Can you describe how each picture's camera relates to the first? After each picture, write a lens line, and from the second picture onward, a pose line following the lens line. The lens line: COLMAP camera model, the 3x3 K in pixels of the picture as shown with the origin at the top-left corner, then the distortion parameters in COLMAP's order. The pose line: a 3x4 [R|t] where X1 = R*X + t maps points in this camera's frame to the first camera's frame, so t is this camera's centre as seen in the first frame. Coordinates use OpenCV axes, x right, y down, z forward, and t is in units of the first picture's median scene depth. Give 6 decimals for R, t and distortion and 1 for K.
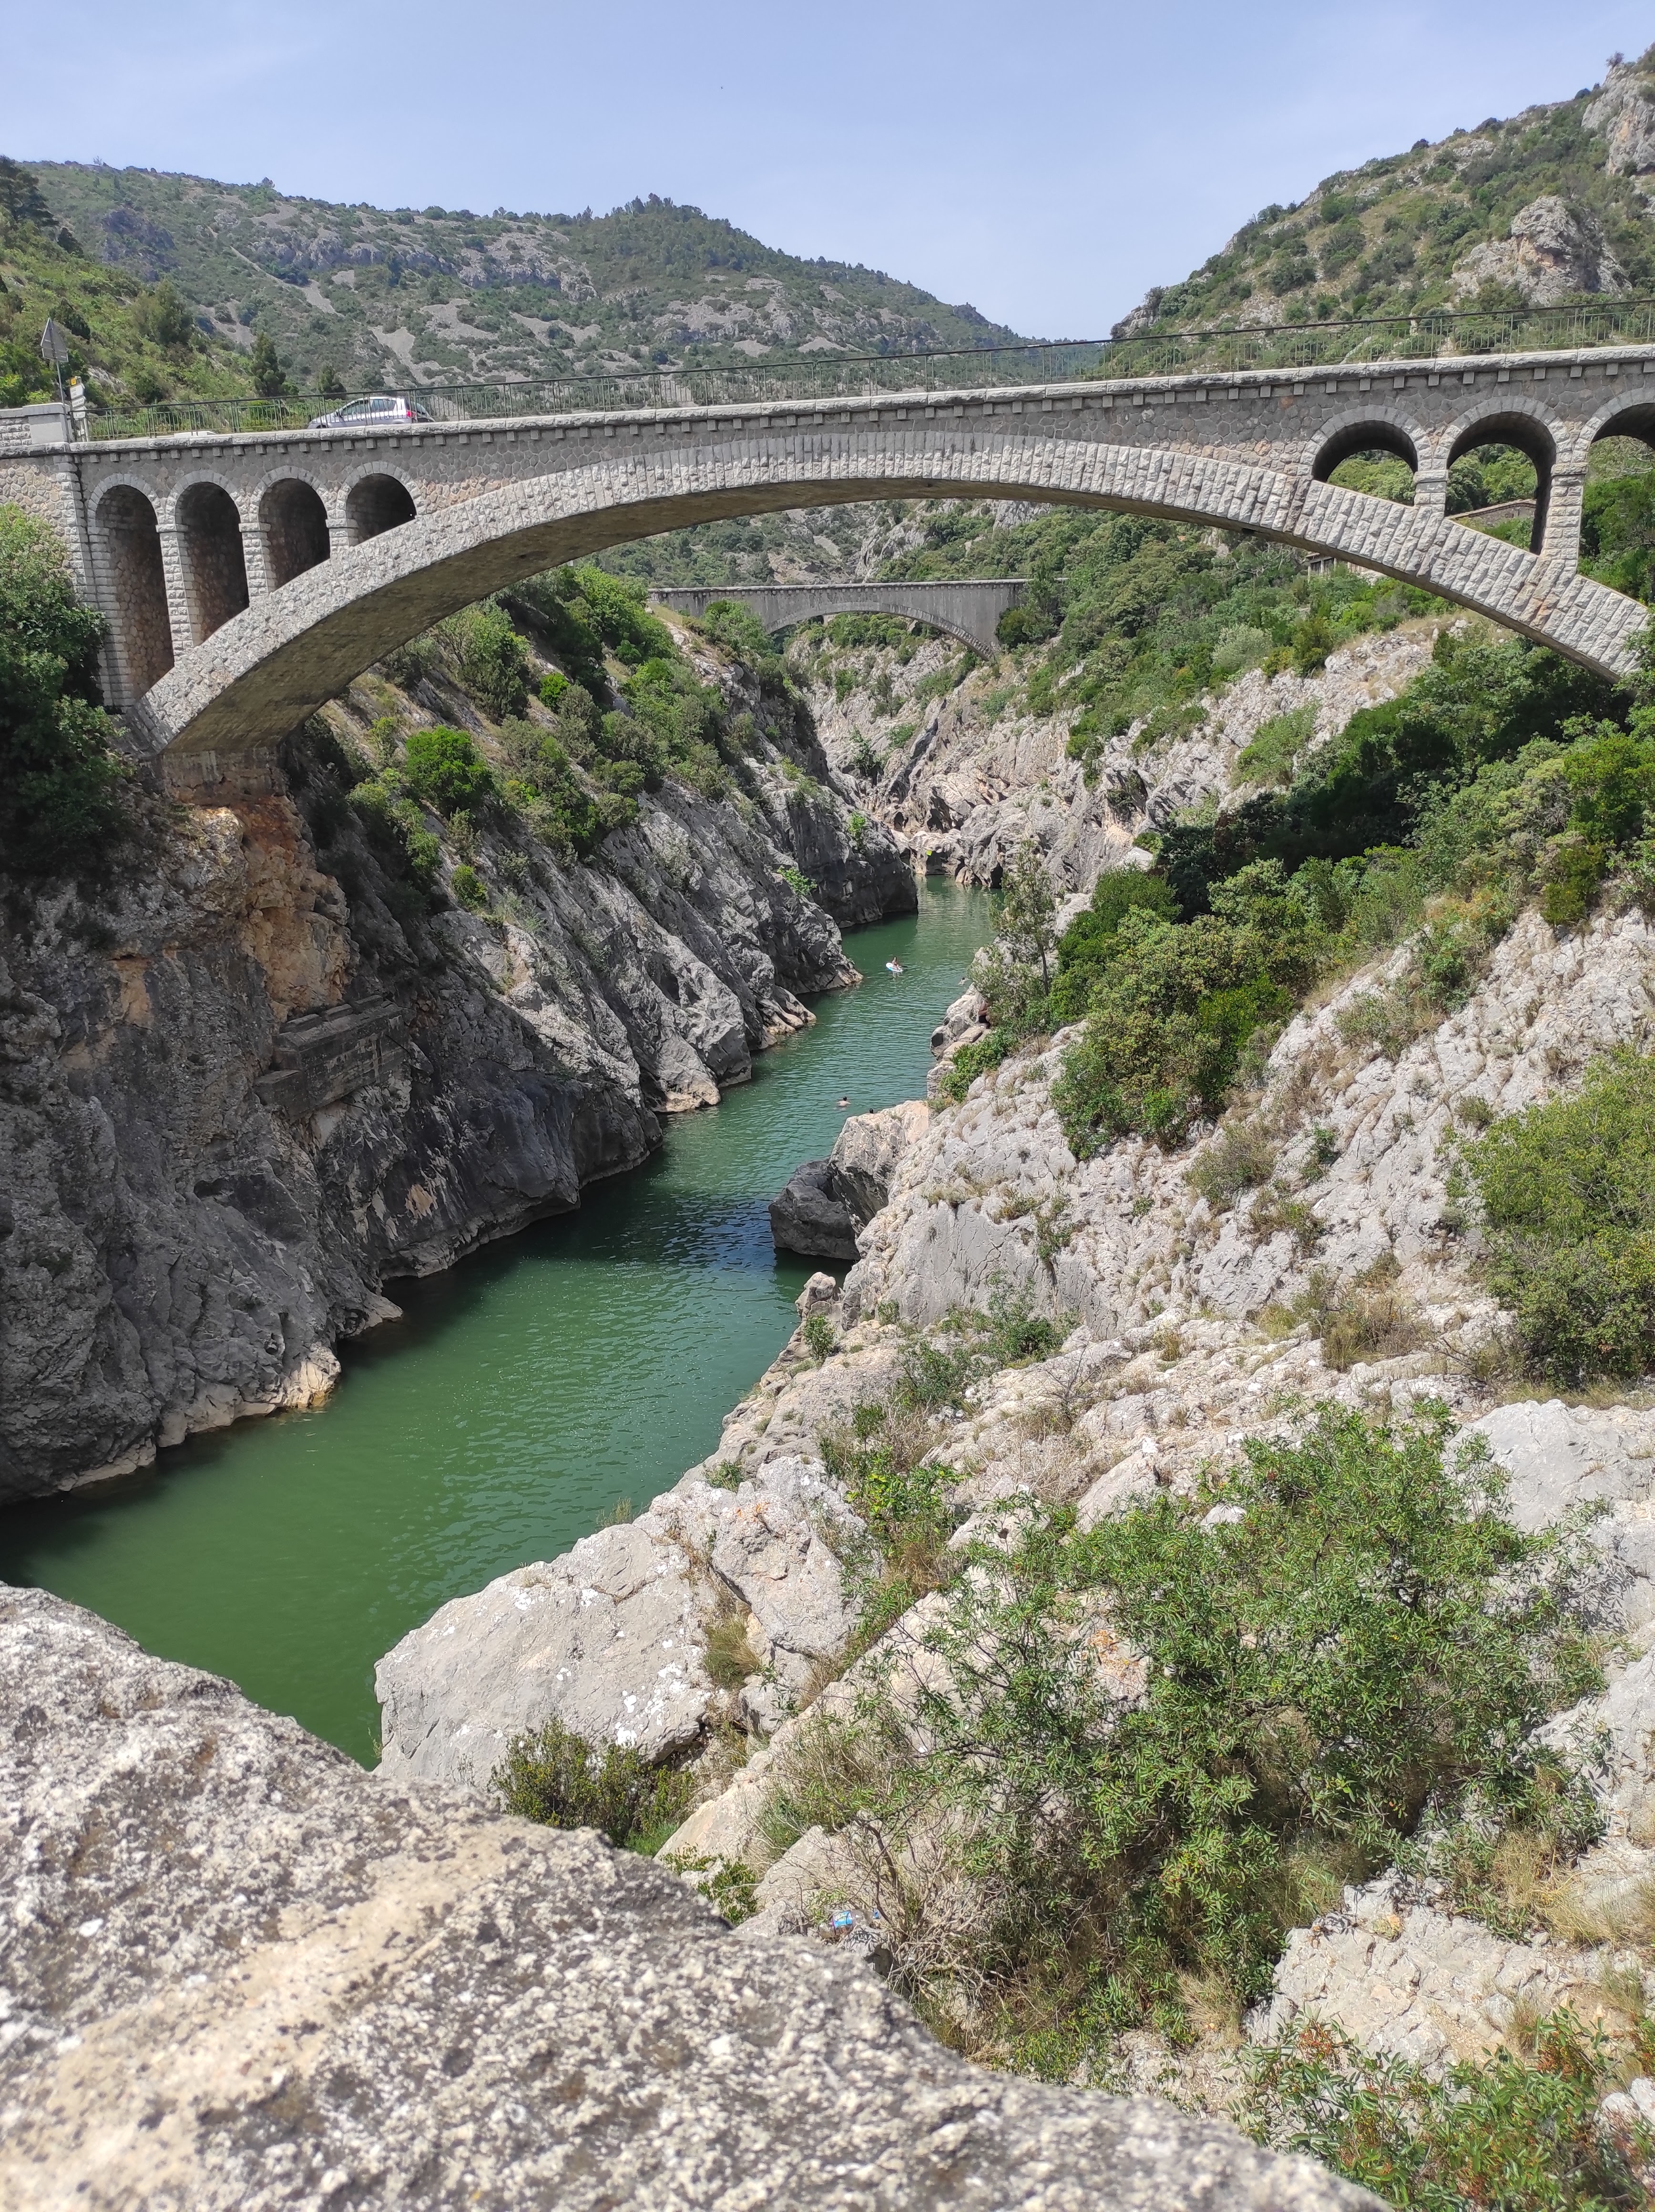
lens RADIAL K [[1570.8, 0, 827.5], [0, 1570.8, 1106.0], [0, 0, 1]] dist [0.045345, -0.052897]
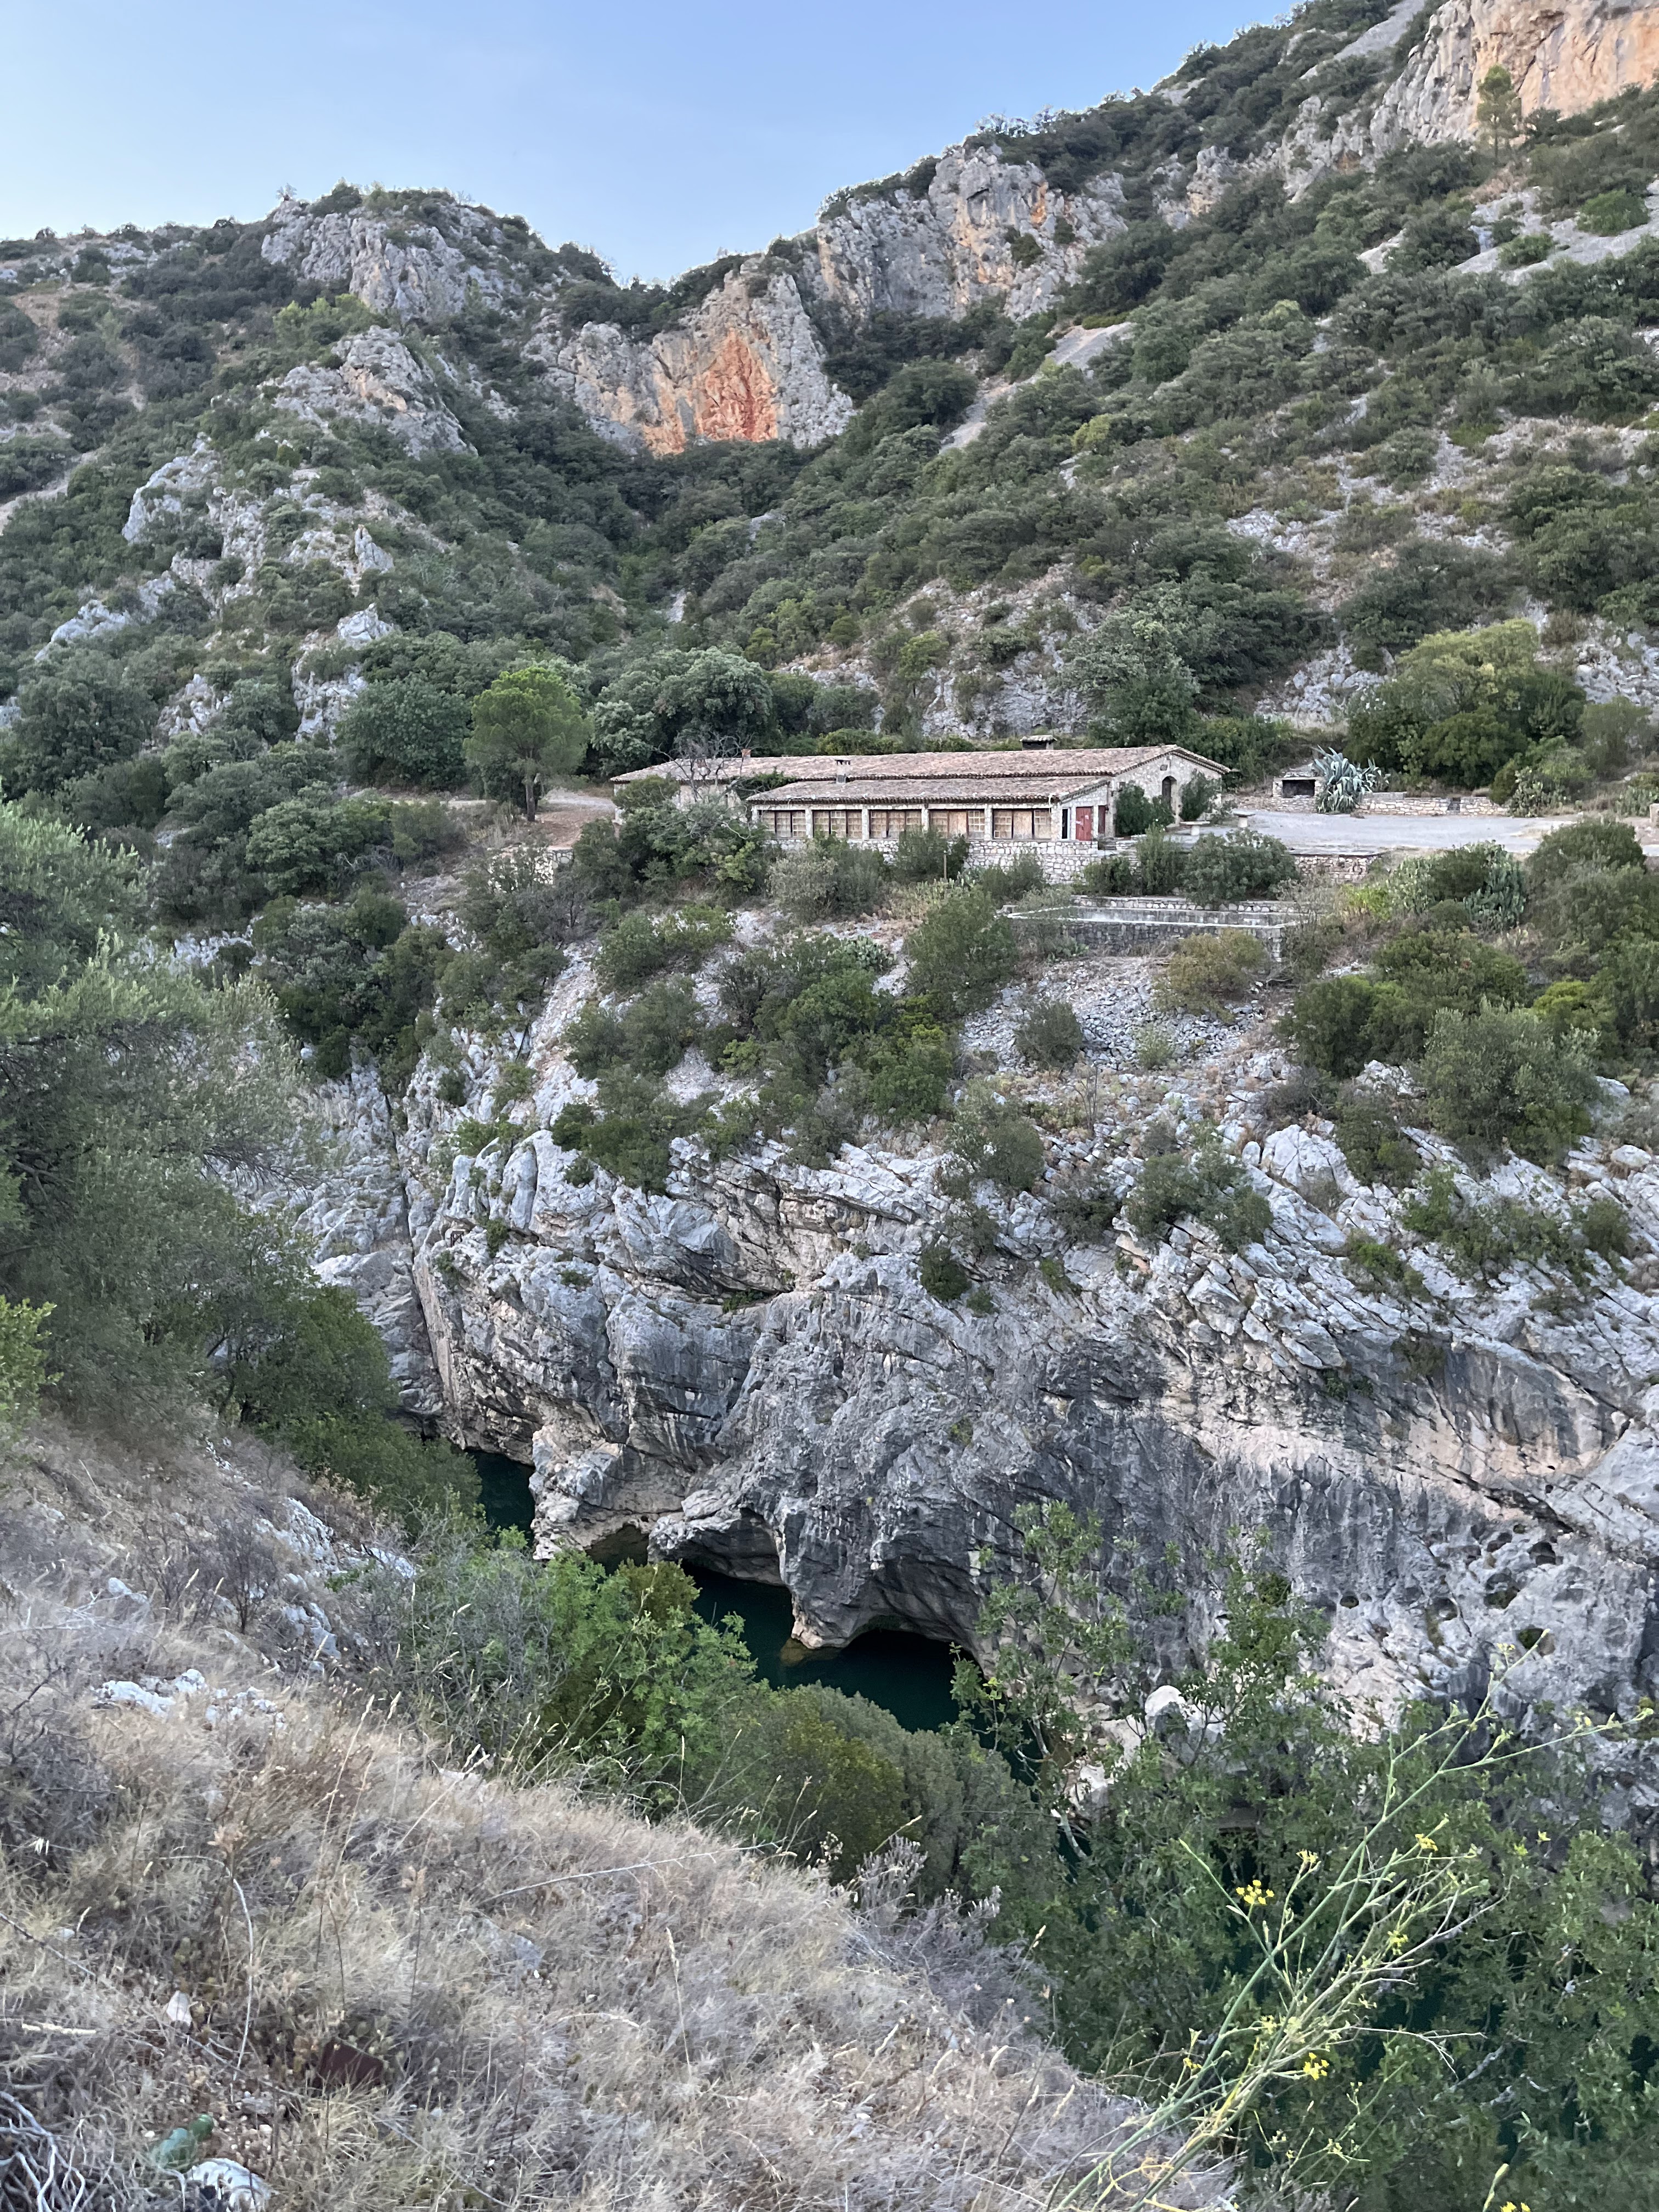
lens RADIAL K [[1634.1, 0, 829.5], [0, 1634.1, 1106.0], [0, 0, 1]] dist [0.091938, -0.115435]
pose [[0.640347, -0.130561, 0.756908, -0.070737], [0.204952, 0.978761, -0.004561, -0.082757], [-0.740237, 0.158051, 0.653506, 0.216948]]
